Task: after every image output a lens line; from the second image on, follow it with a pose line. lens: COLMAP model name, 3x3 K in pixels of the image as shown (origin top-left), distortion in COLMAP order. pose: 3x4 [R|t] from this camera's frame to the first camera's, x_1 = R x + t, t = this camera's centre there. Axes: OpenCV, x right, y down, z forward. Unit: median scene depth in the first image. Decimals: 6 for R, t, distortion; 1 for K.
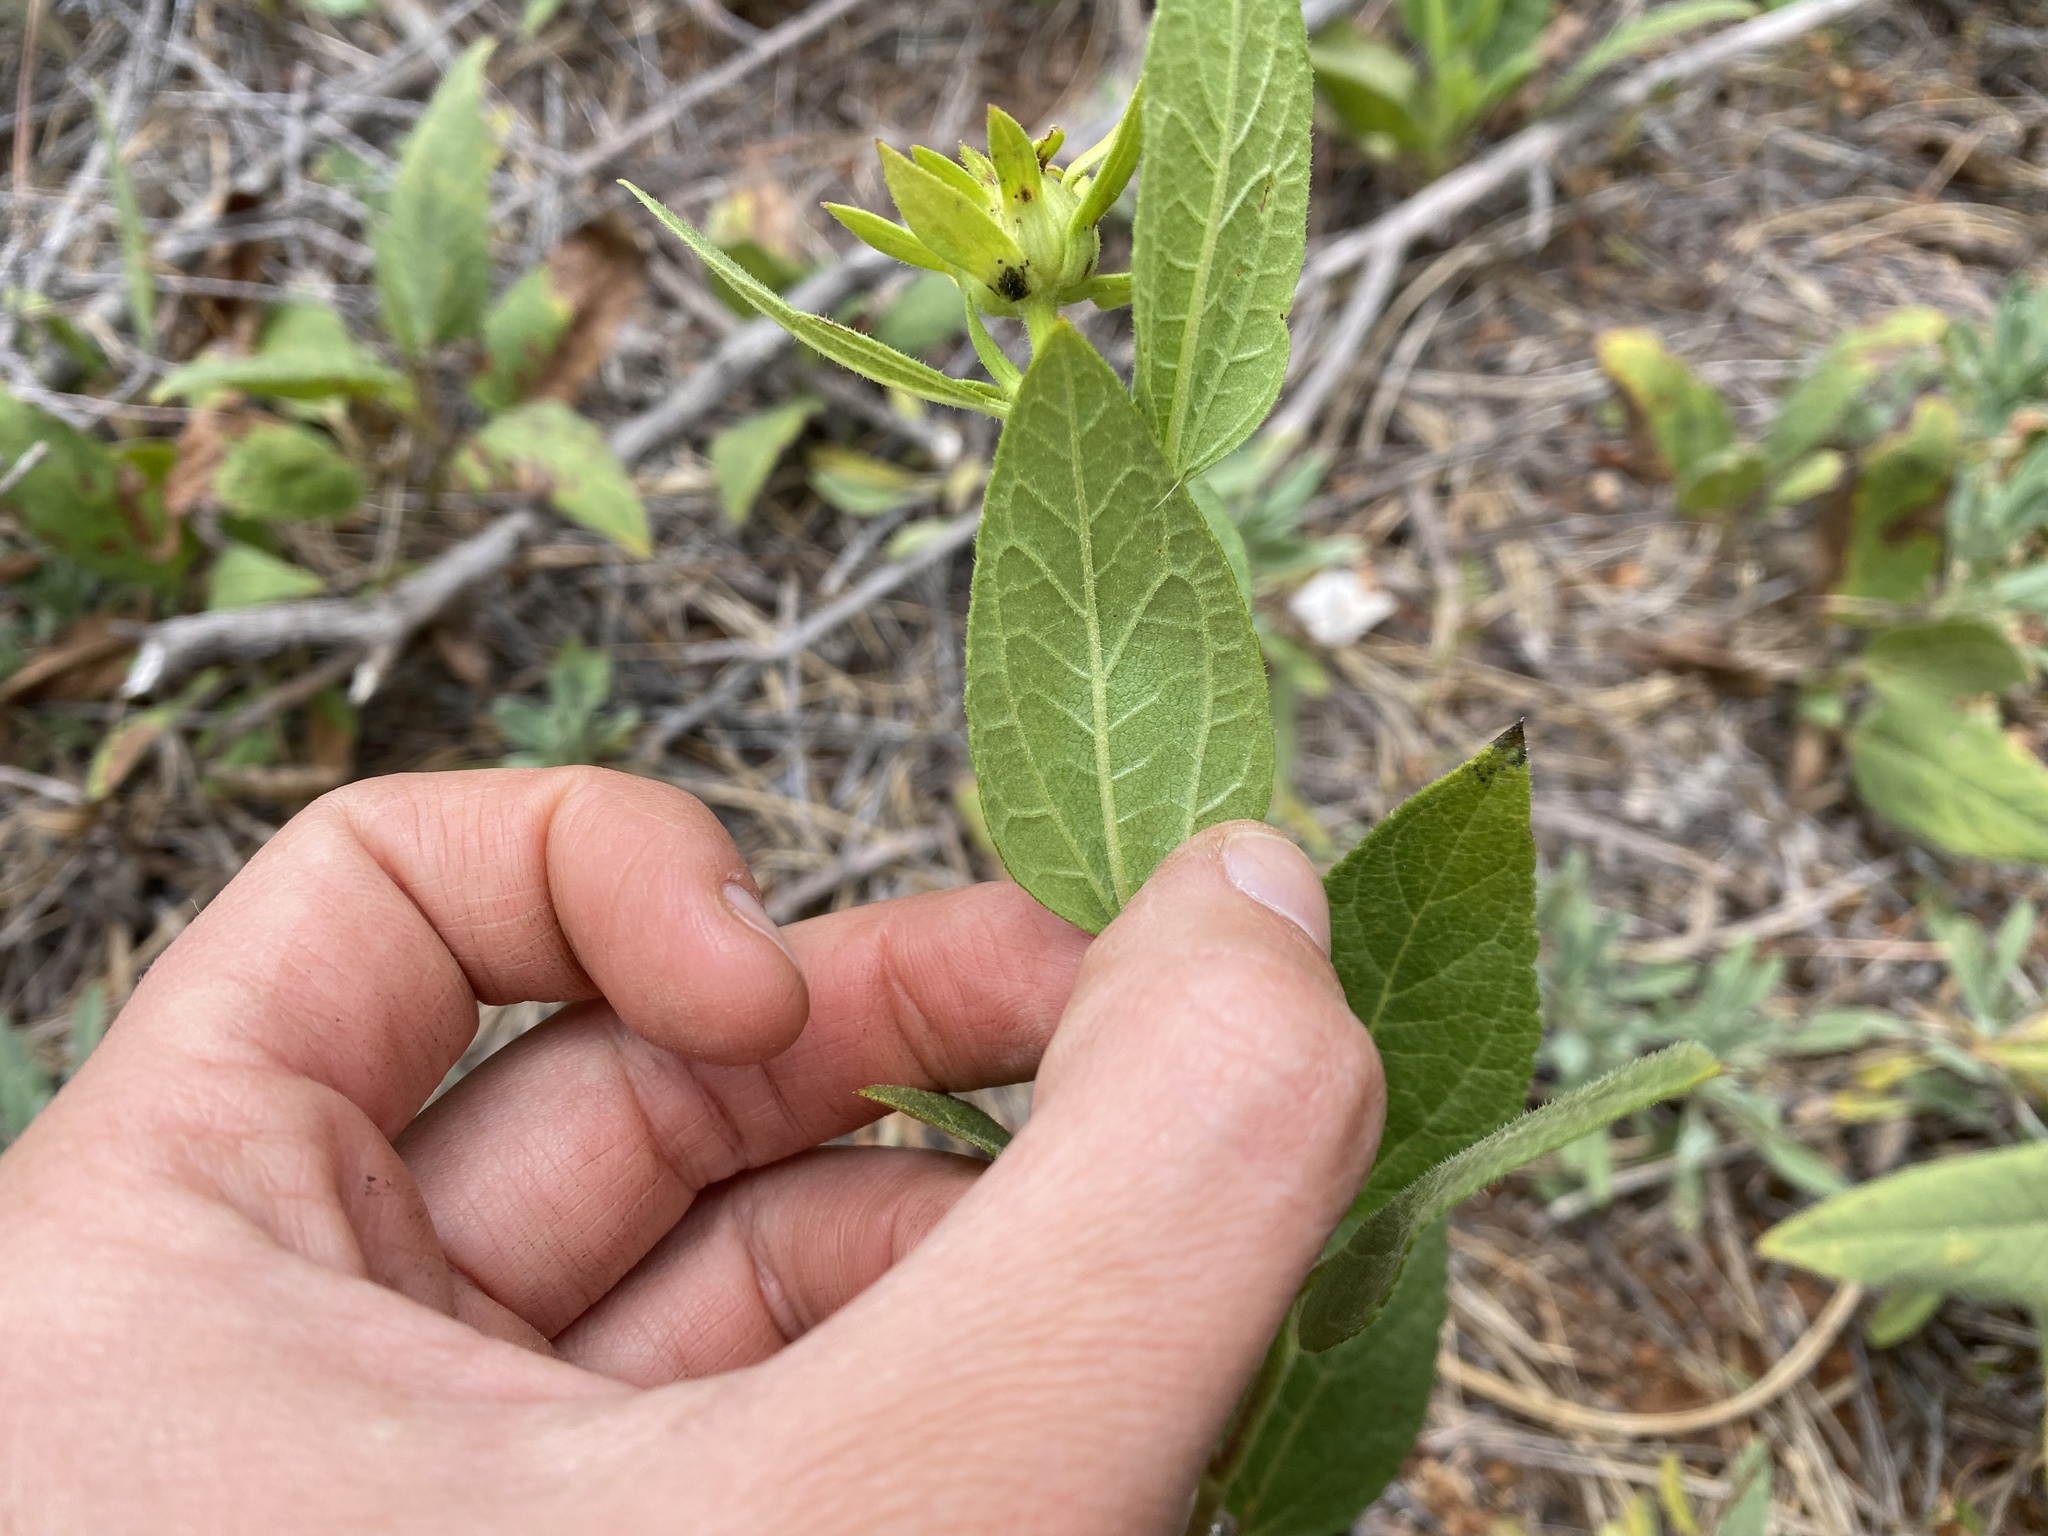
lens RADIAL K [[1545.1, 0, 1031.3], [0, 1545.1, 770.4], [0, 0, 1]] dist [-0.010861, 0.002844]
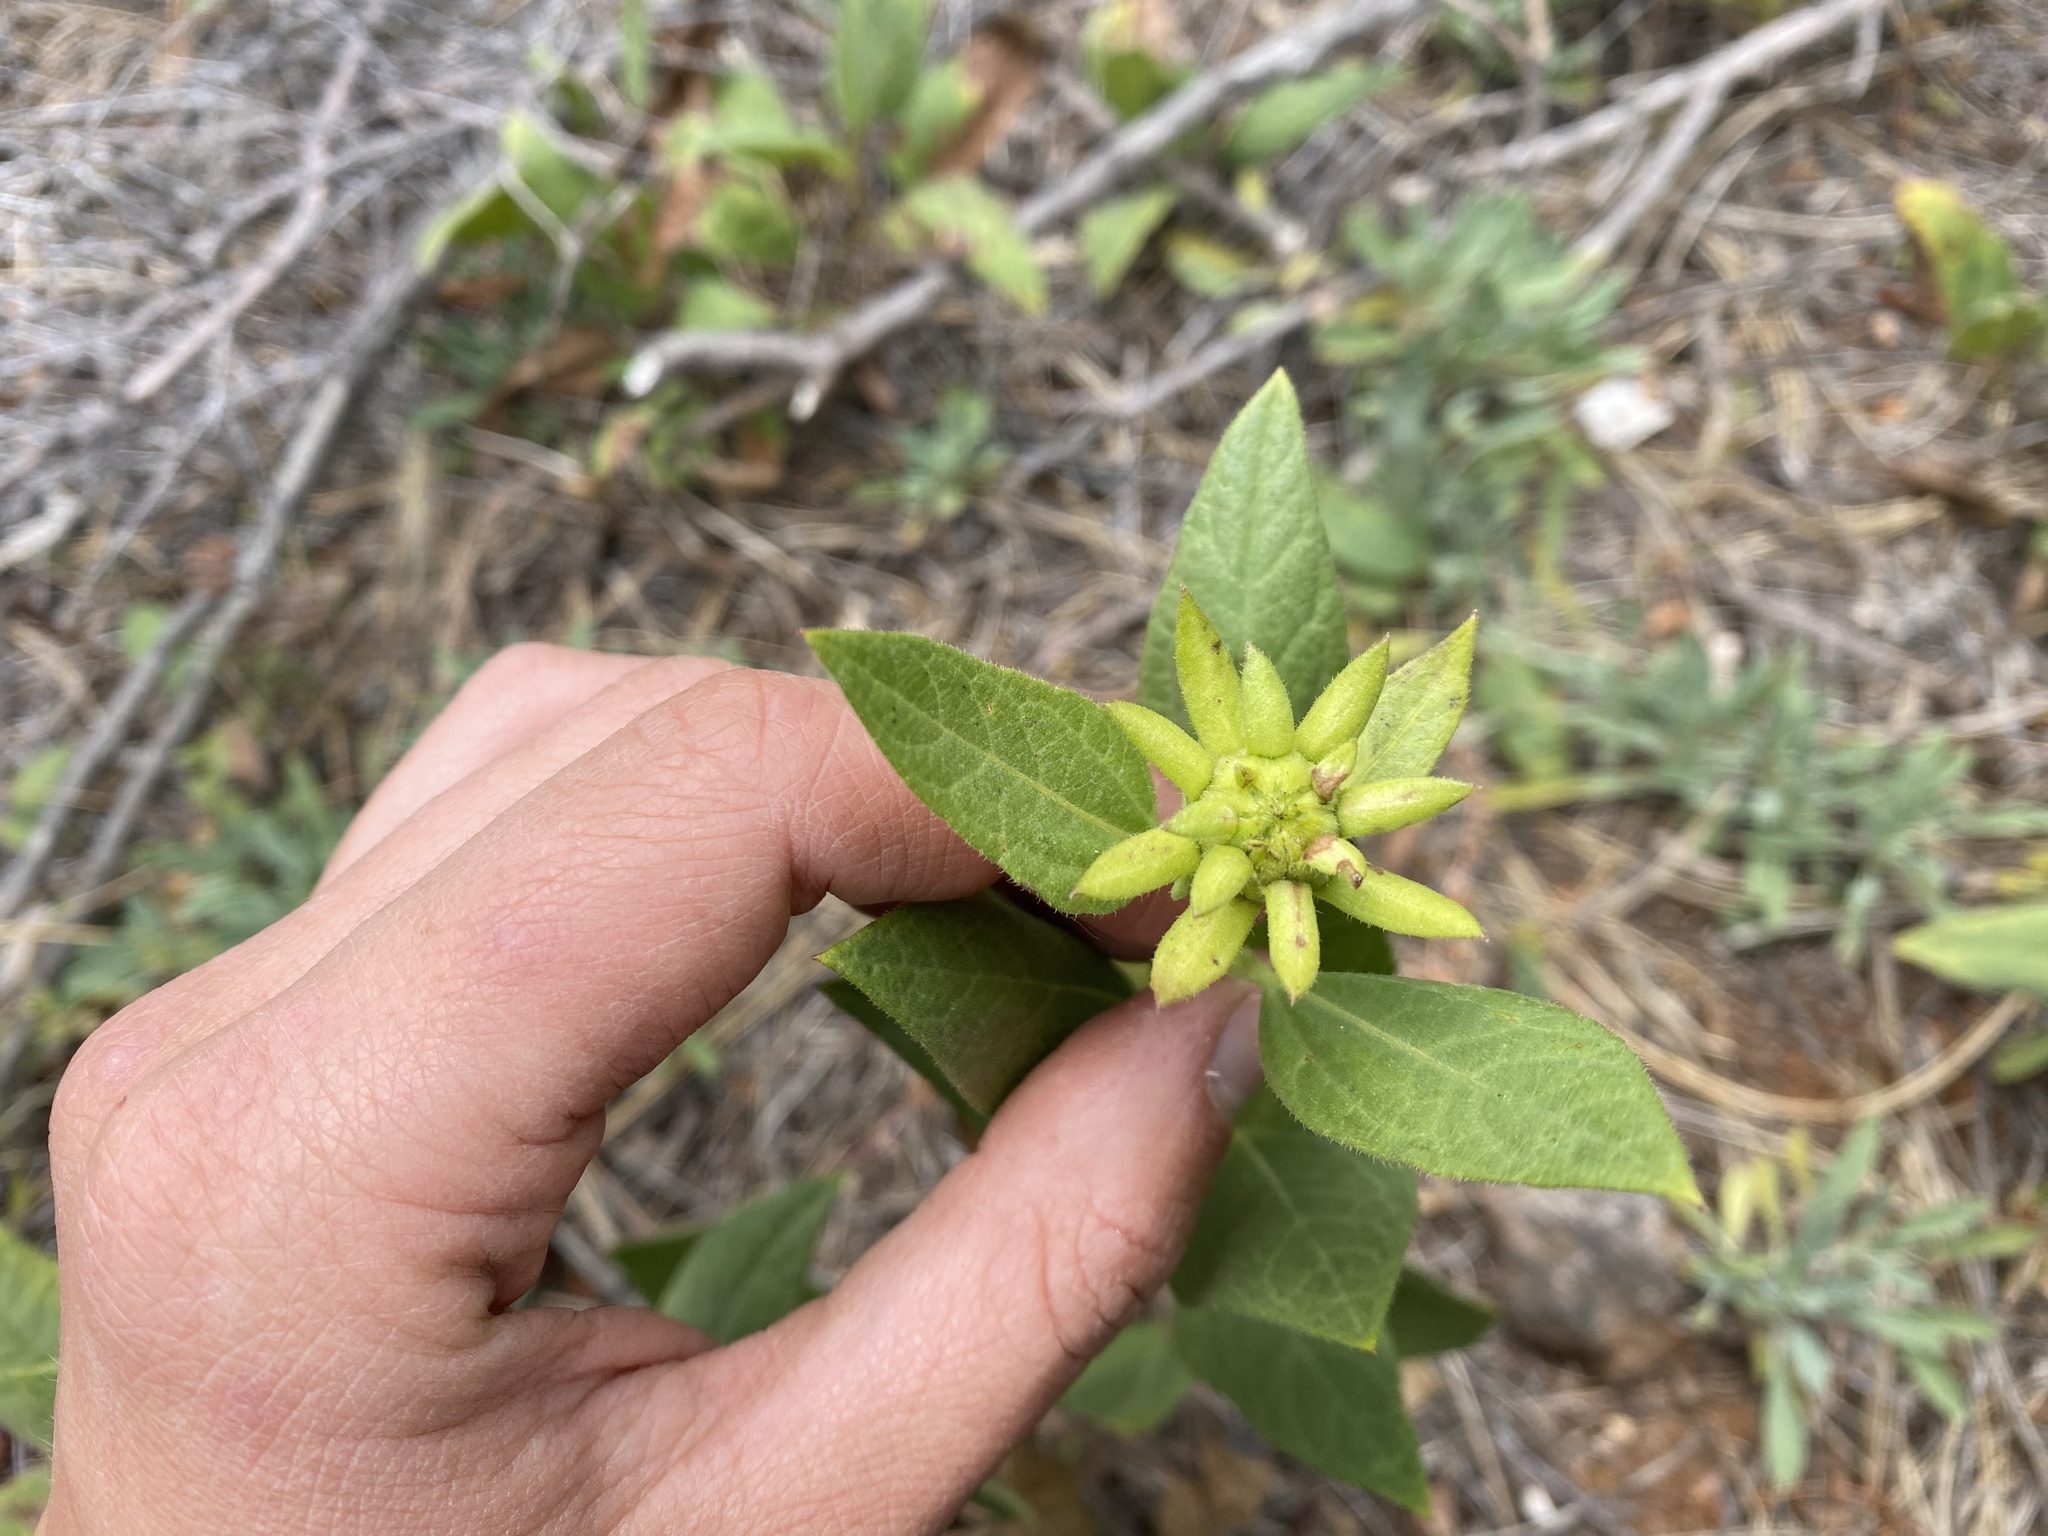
lens RADIAL K [[1545.1, 0, 1031.3], [0, 1545.1, 770.4], [0, 0, 1]] dist [-0.010861, 0.002844]
pose [[0.985582, 0.116867, -0.122355, -0.056178], [-0.101359, 0.986825, 0.126109, 0.053212], [0.135481, -0.111889, 0.984442, -0.200264]]
